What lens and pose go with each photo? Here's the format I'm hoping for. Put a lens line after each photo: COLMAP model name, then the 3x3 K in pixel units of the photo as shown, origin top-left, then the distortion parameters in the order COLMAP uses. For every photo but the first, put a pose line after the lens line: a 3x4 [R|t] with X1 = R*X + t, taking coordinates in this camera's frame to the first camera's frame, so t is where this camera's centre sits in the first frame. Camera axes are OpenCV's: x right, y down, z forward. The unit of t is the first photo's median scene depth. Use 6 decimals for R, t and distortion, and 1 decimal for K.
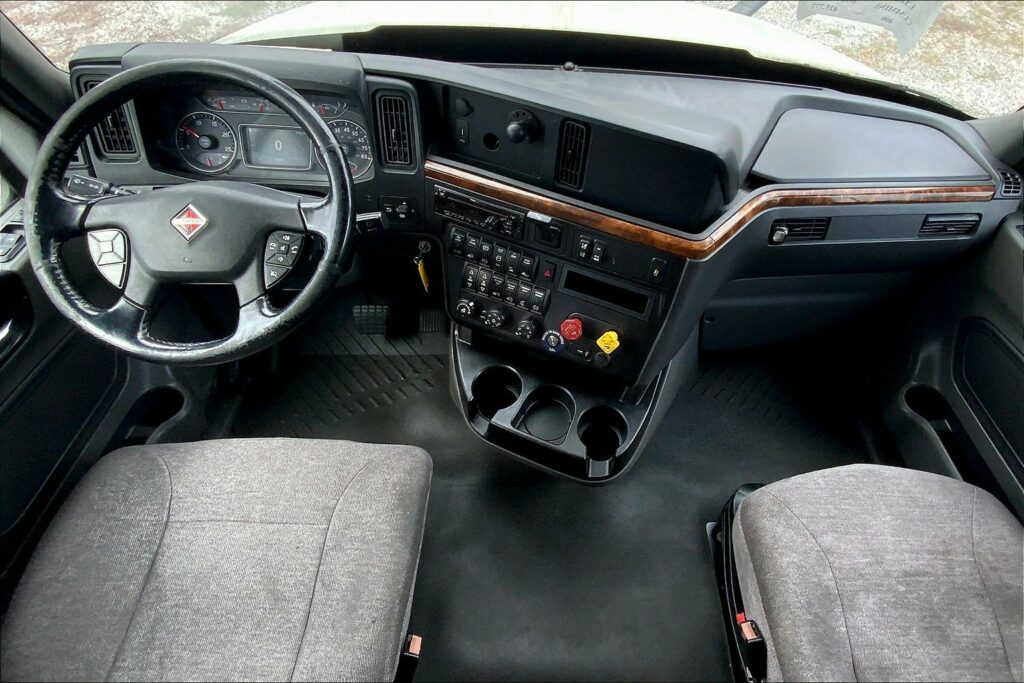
lens RADIAL K [[562.4, 0, 575.2], [0, 562.4, 313.6], [0, 0, 1]] dist [0.014129, -0.009717]
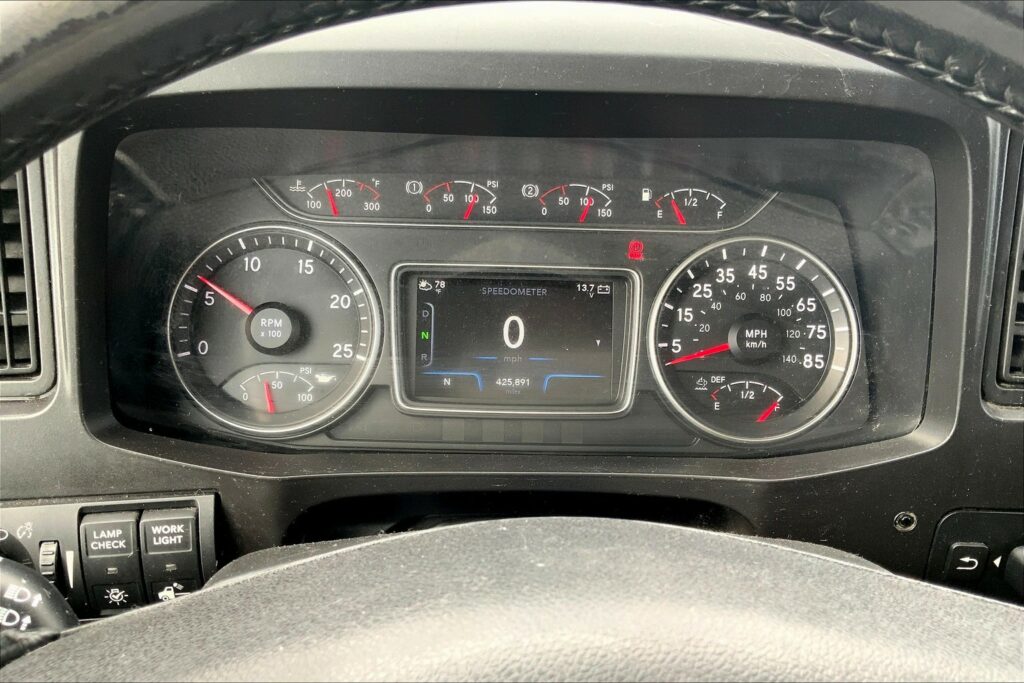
lens RADIAL K [[856.3, 0, 518.5], [0, 856.3, 331.1], [0, 0, 1]] dist [0.083677, -0.161377]
pose [[0.998980, -0.031372, -0.032489, -0.518343], [0.020882, 0.958701, -0.283648, -0.179077], [0.040046, 0.282680, 0.958378, 0.597357]]
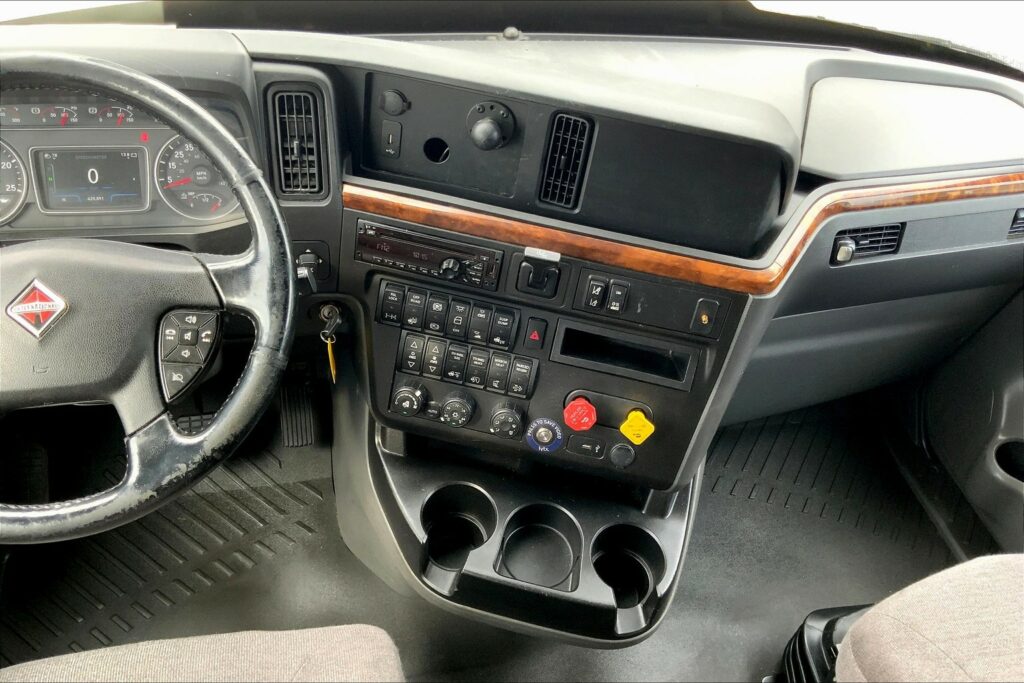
lens RADIAL K [[856.3, 0, 507.1], [0, 856.3, 340.3], [0, 0, 1]] dist [0.083677, -0.161377]
pose [[0.982663, -0.097248, 0.157849, -0.245857], [0.106099, 0.993166, -0.048632, -0.019521], [-0.152041, 0.064536, 0.986265, -0.012665]]
